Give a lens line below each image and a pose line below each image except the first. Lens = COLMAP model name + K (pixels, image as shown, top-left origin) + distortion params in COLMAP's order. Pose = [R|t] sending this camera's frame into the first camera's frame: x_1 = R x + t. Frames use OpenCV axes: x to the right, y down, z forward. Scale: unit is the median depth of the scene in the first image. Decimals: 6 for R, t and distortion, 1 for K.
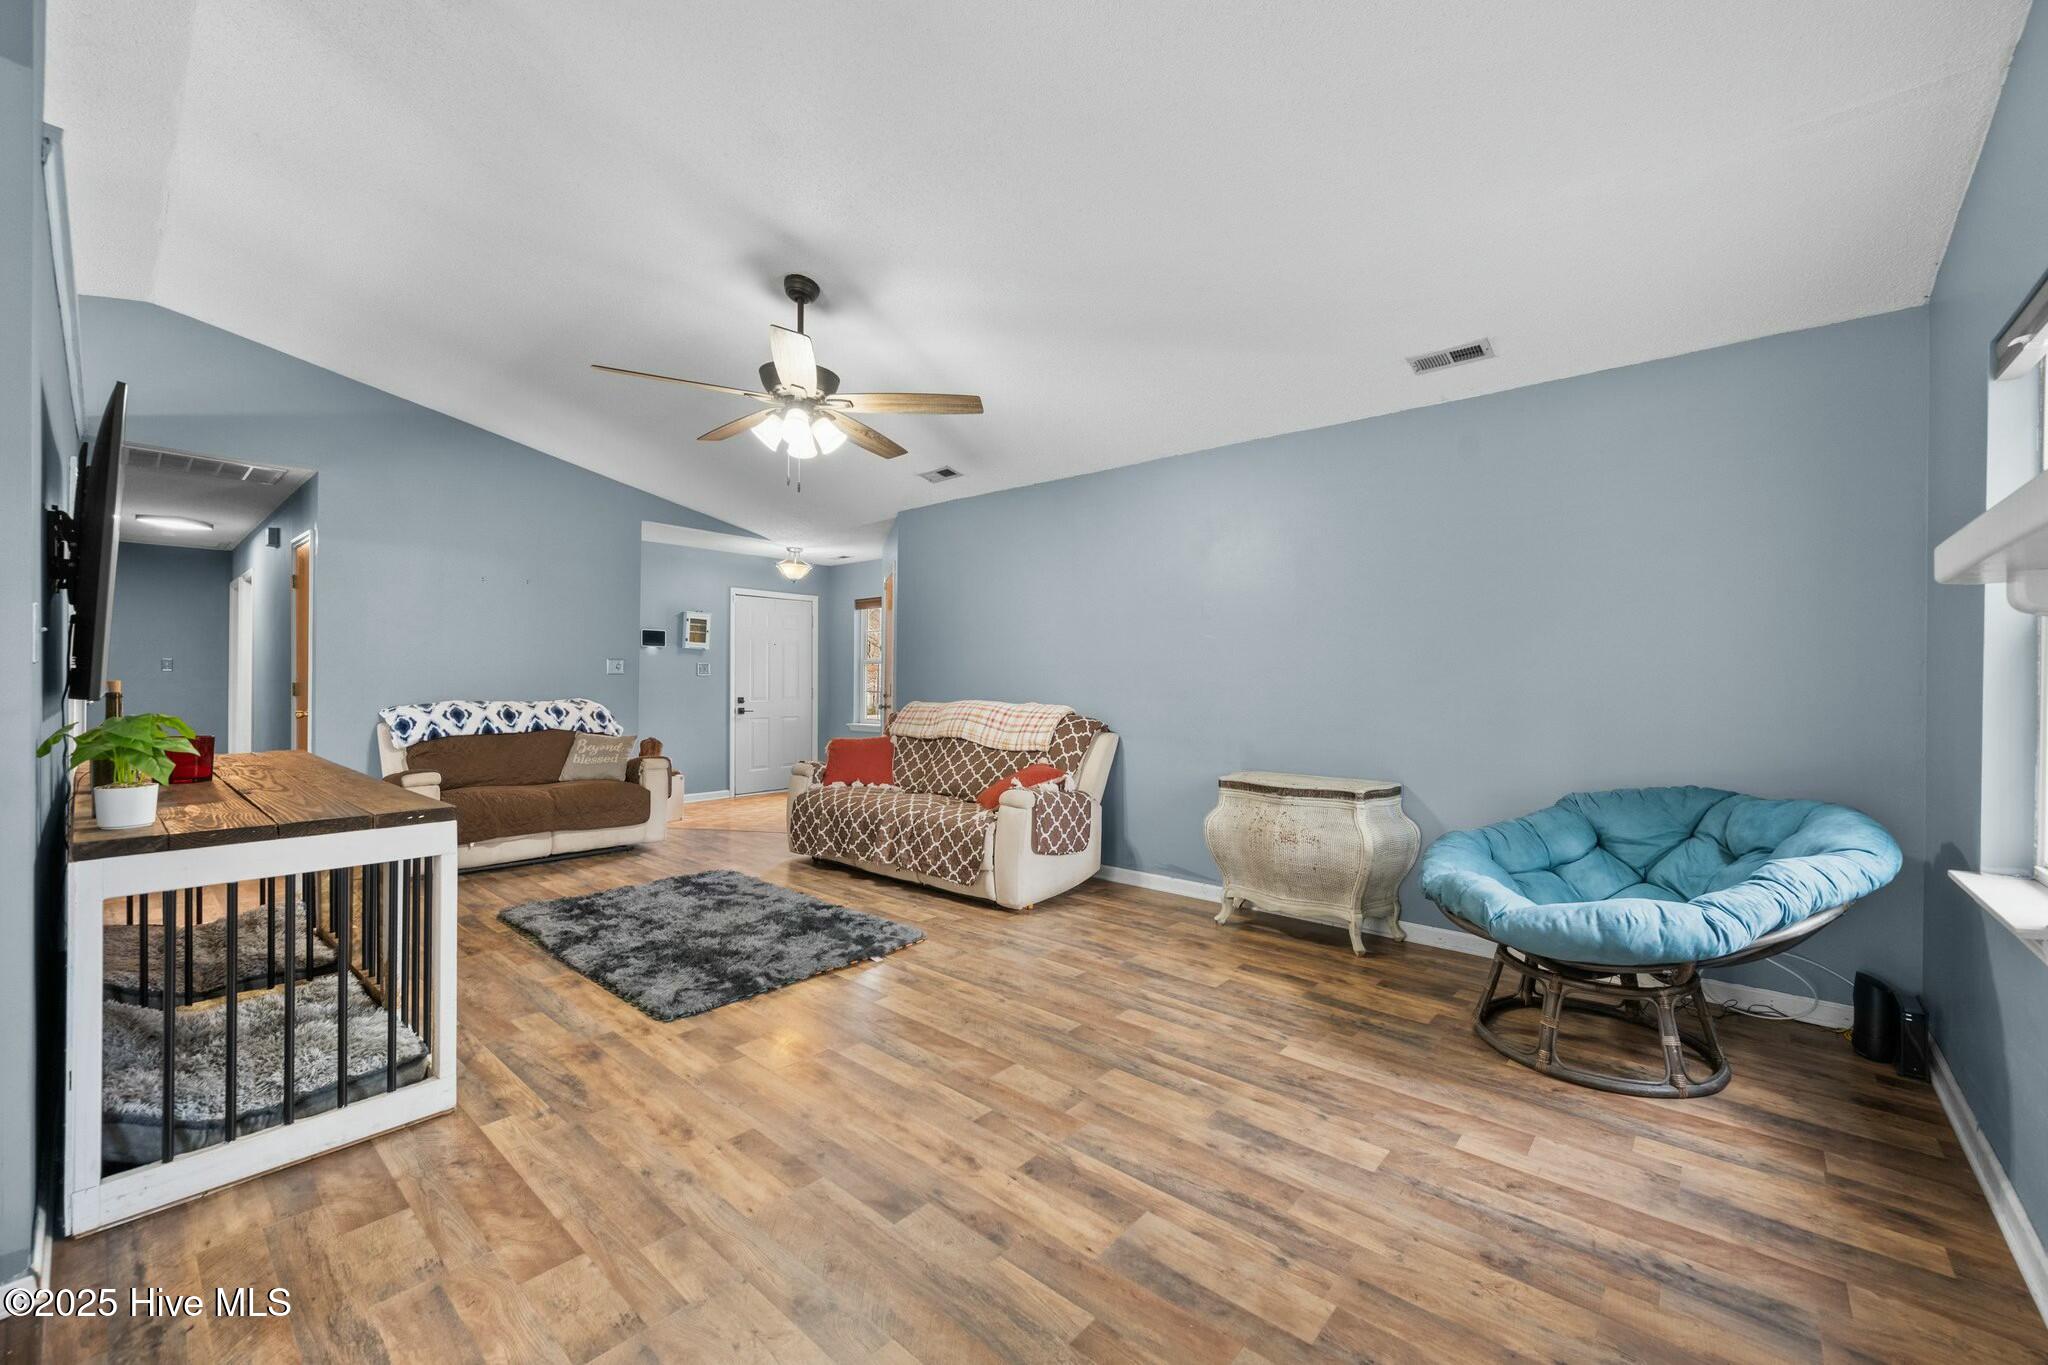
lens RADIAL K [[813.2, 0, 1024.0], [0, 813.2, 682.5], [0, 0, 1]] dist [0.000238, 0.000166]
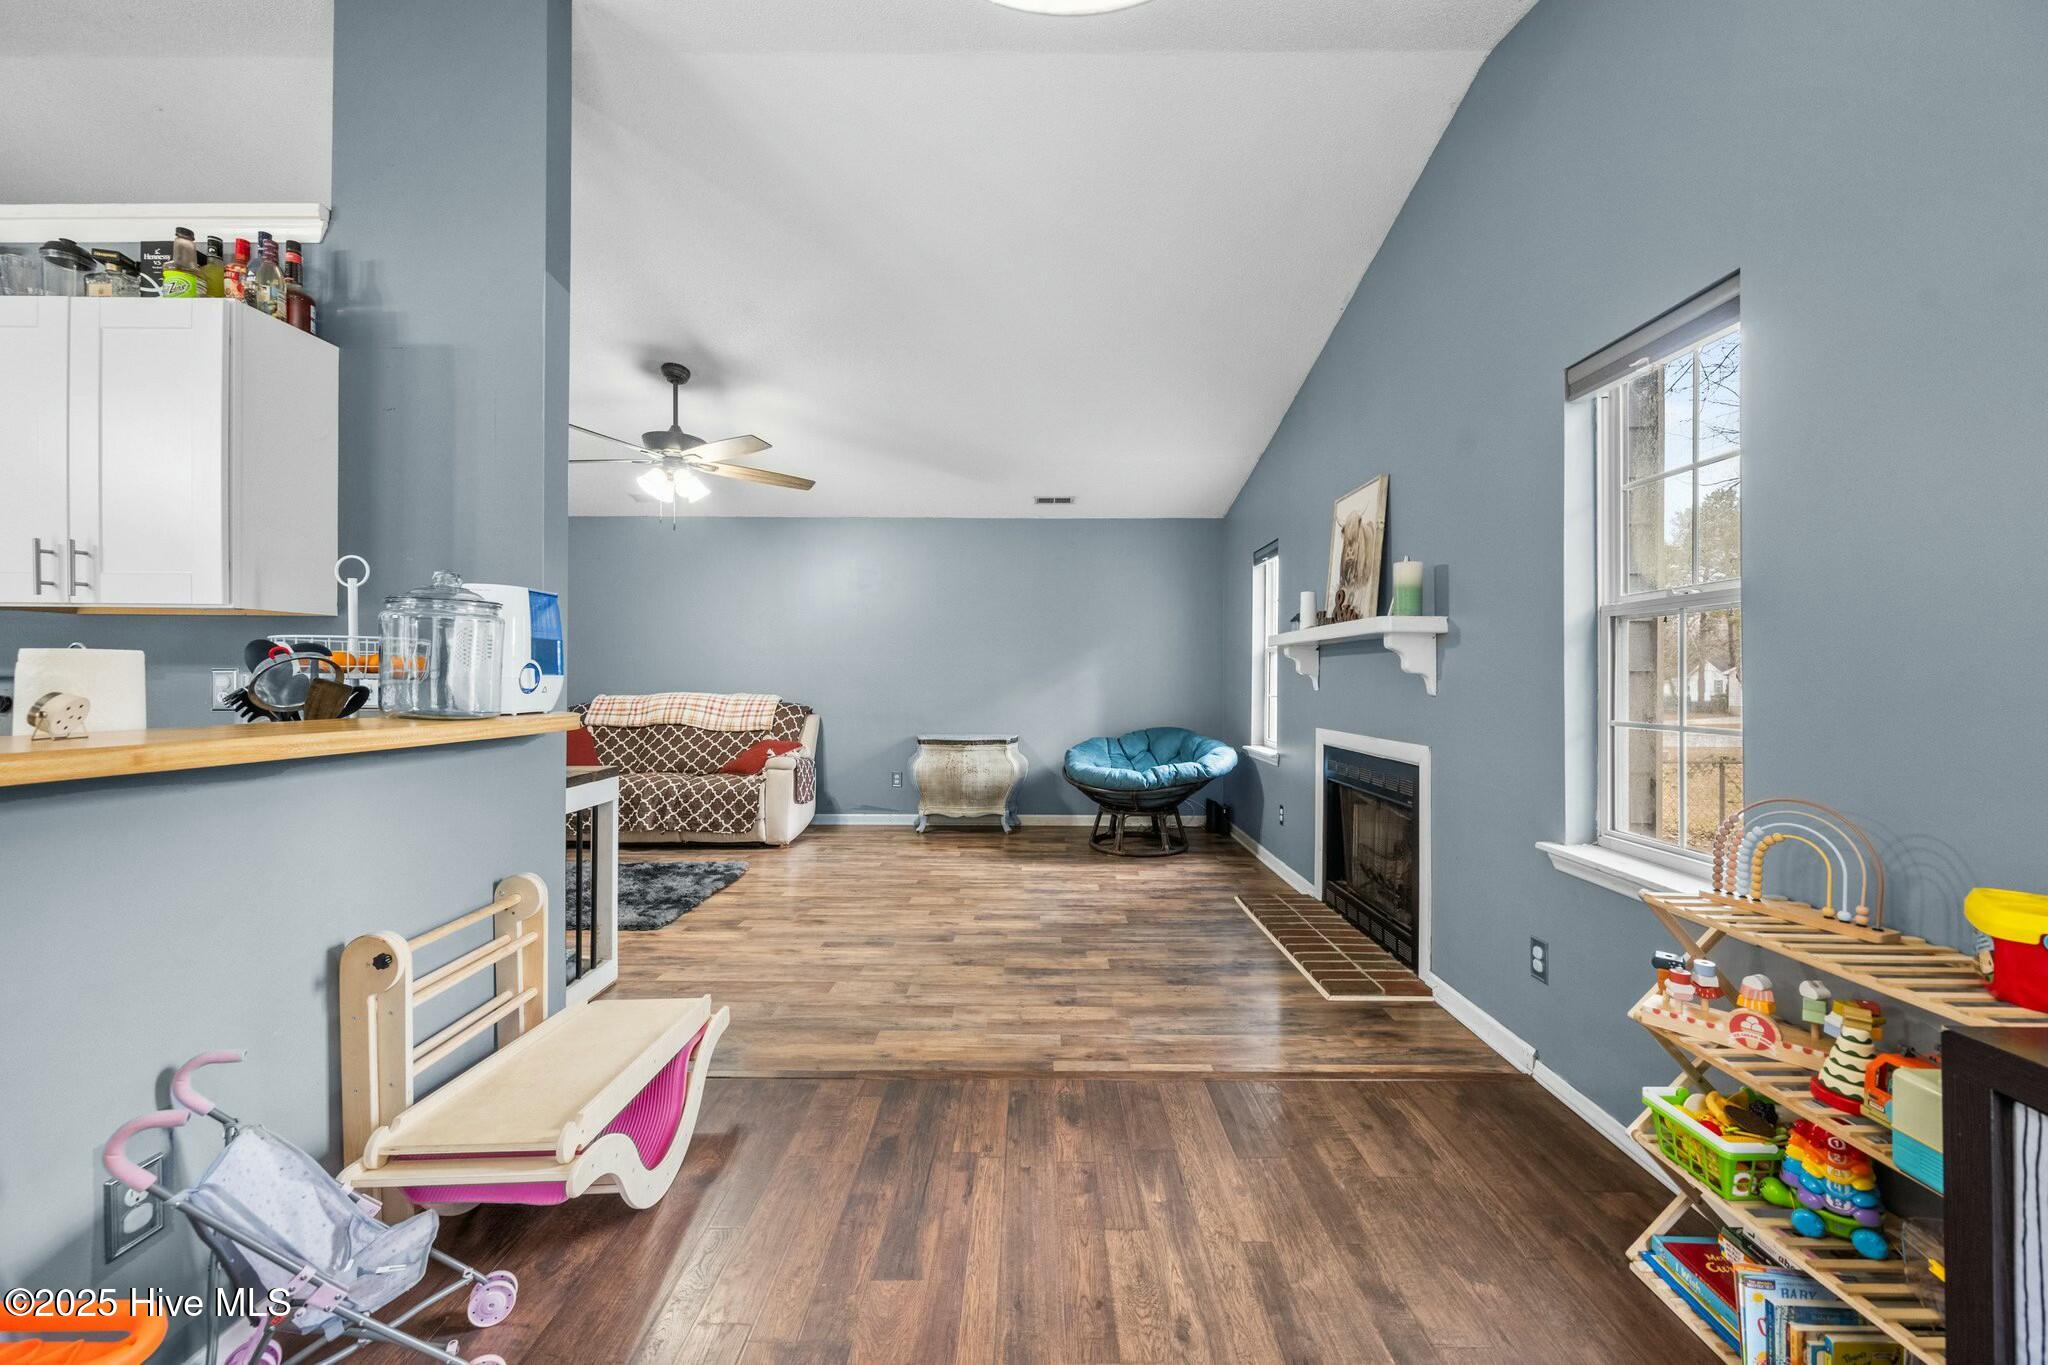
lens RADIAL K [[812.8, 0, 1029.1], [0, 812.8, 672.1], [0, 0, 1]] dist [0.002011, 0.000657]
pose [[0.759406, 0.000813, 0.650616, -0.561785], [0.002856, 0.999985, -0.004583, -0.000489], [-0.650610, 0.005339, 0.759393, -0.283353]]
